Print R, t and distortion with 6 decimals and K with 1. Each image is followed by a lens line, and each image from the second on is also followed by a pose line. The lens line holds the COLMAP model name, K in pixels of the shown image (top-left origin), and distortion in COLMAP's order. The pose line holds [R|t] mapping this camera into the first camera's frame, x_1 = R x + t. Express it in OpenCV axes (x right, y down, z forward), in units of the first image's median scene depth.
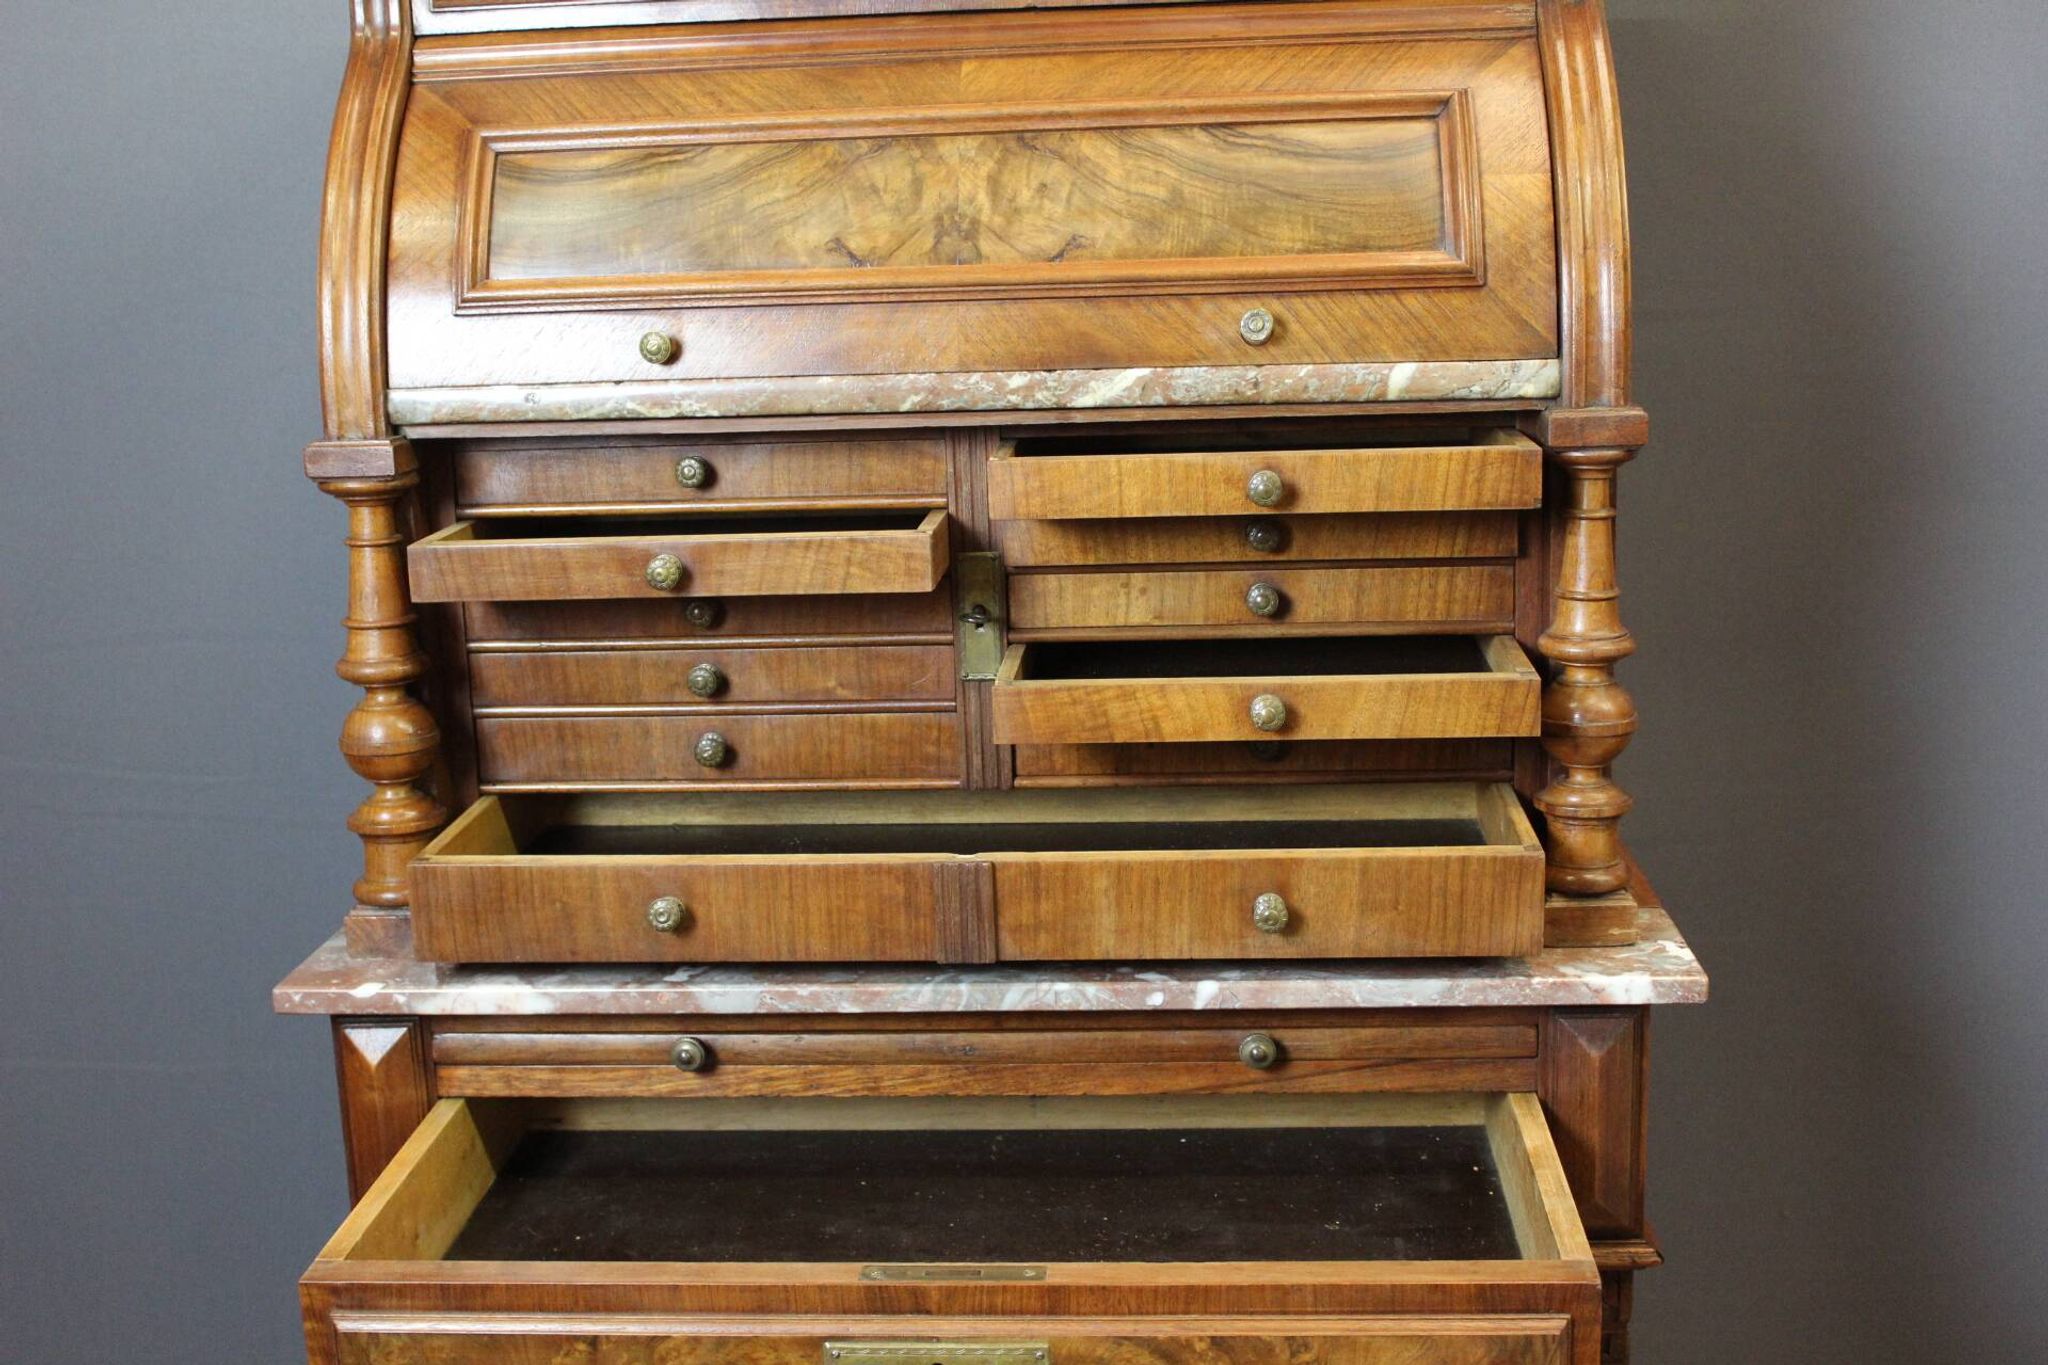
lens RADIAL K [[2442.0, 0, 1009.5], [0, 2442.0, 681.6], [0, 0, 1]] dist [-0.095124, 0.087314]
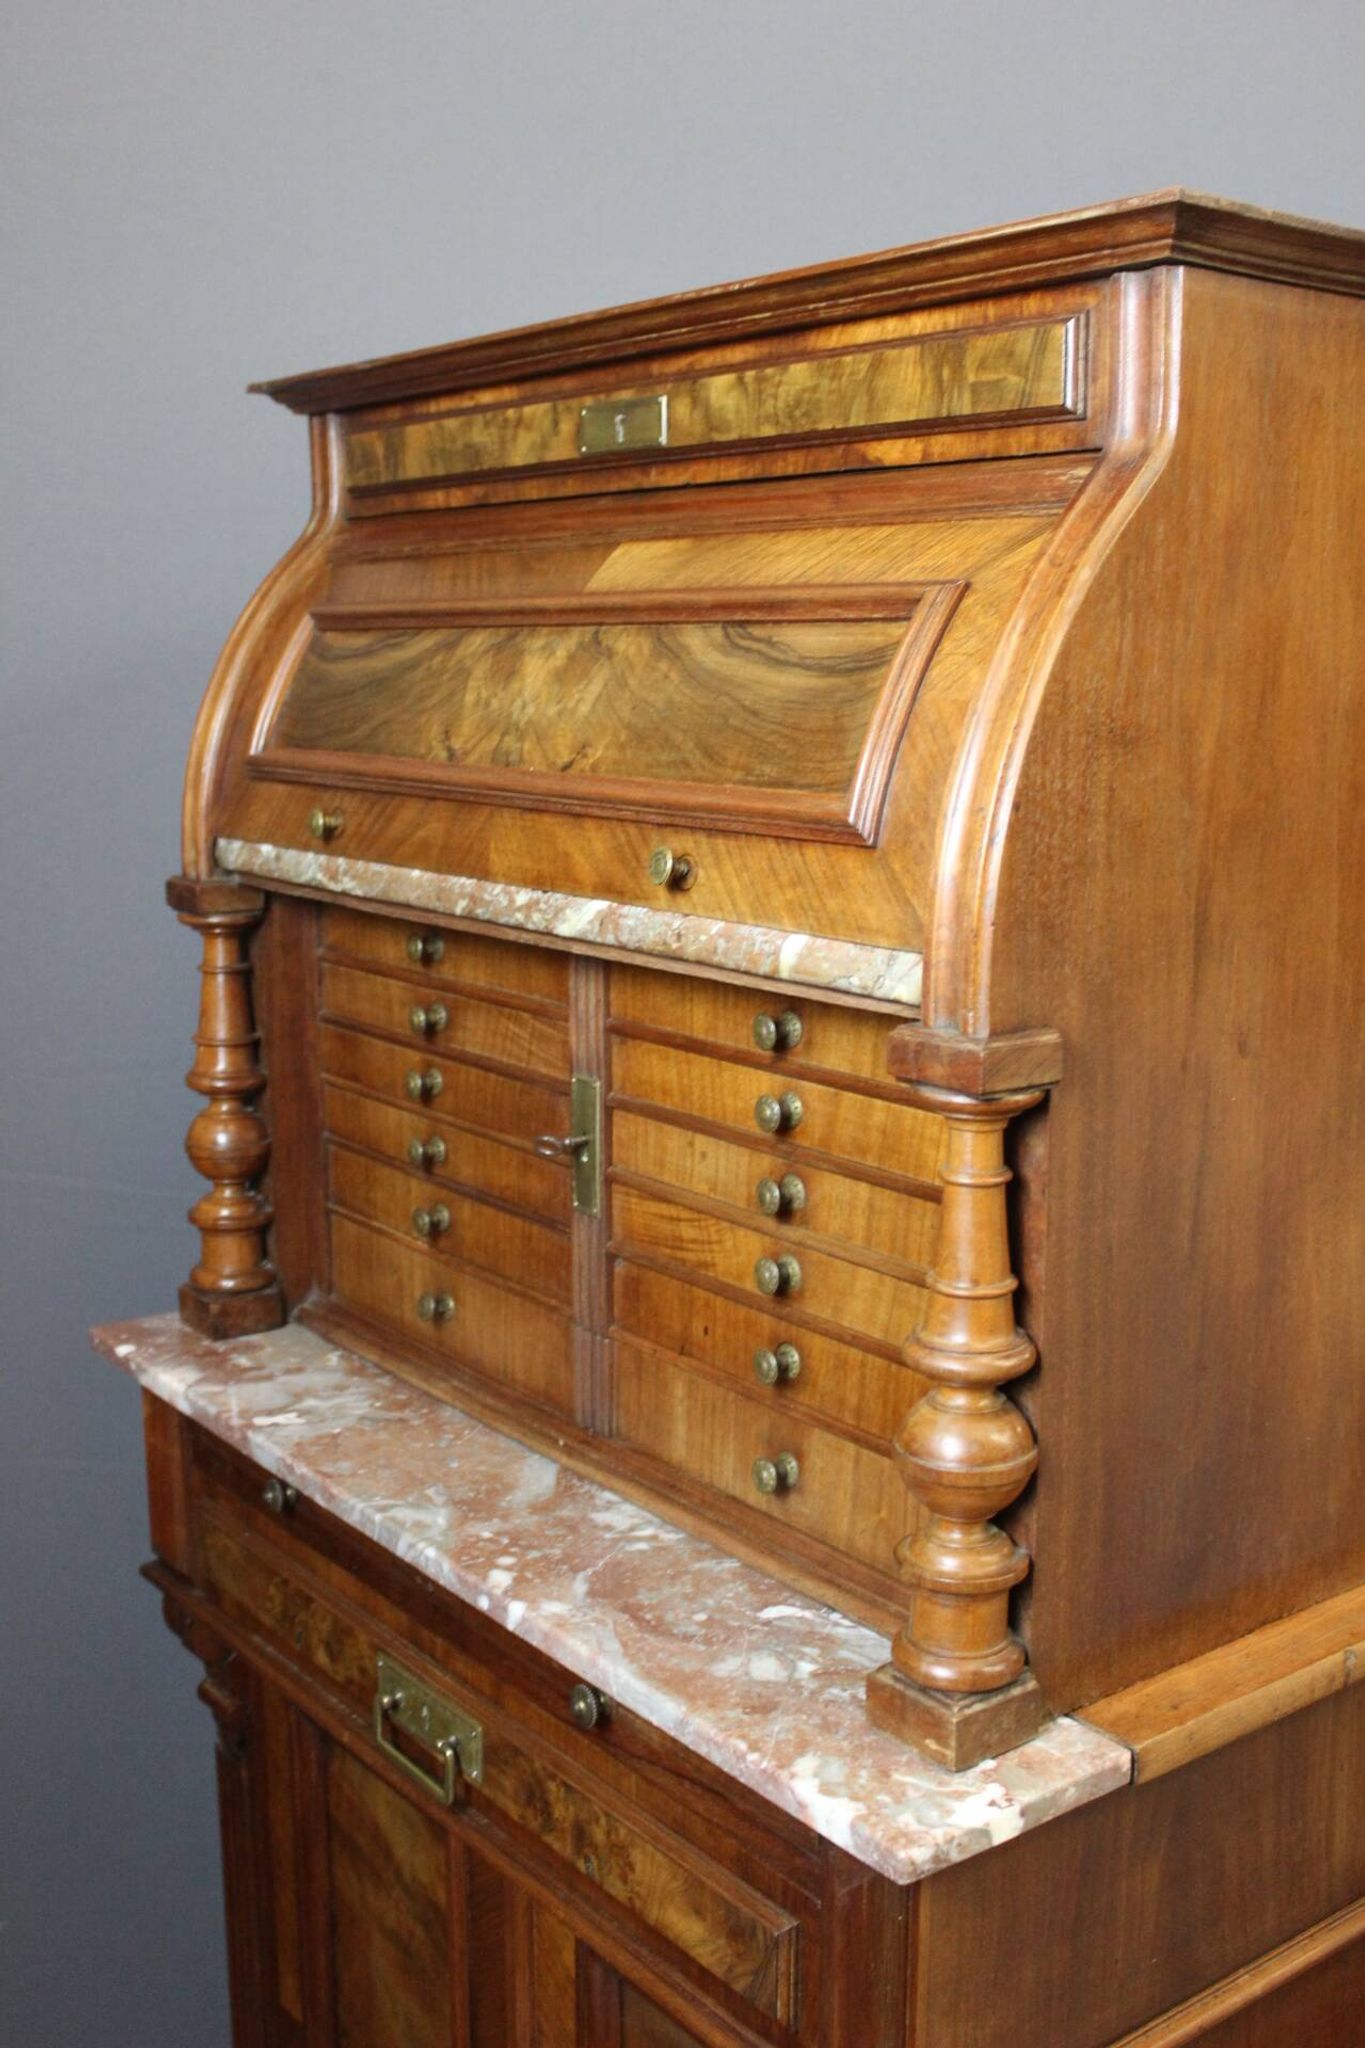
lens RADIAL K [[2134.1, 0, 682.2], [0, 2134.1, 1037.0], [0, 0, 1]] dist [-0.105526, 0.031021]
pose [[0.664440, 0.168450, -0.728110, 0.623826], [-0.173309, 0.982438, 0.069136, -0.136020], [0.726969, 0.080251, 0.681965, 0.498097]]
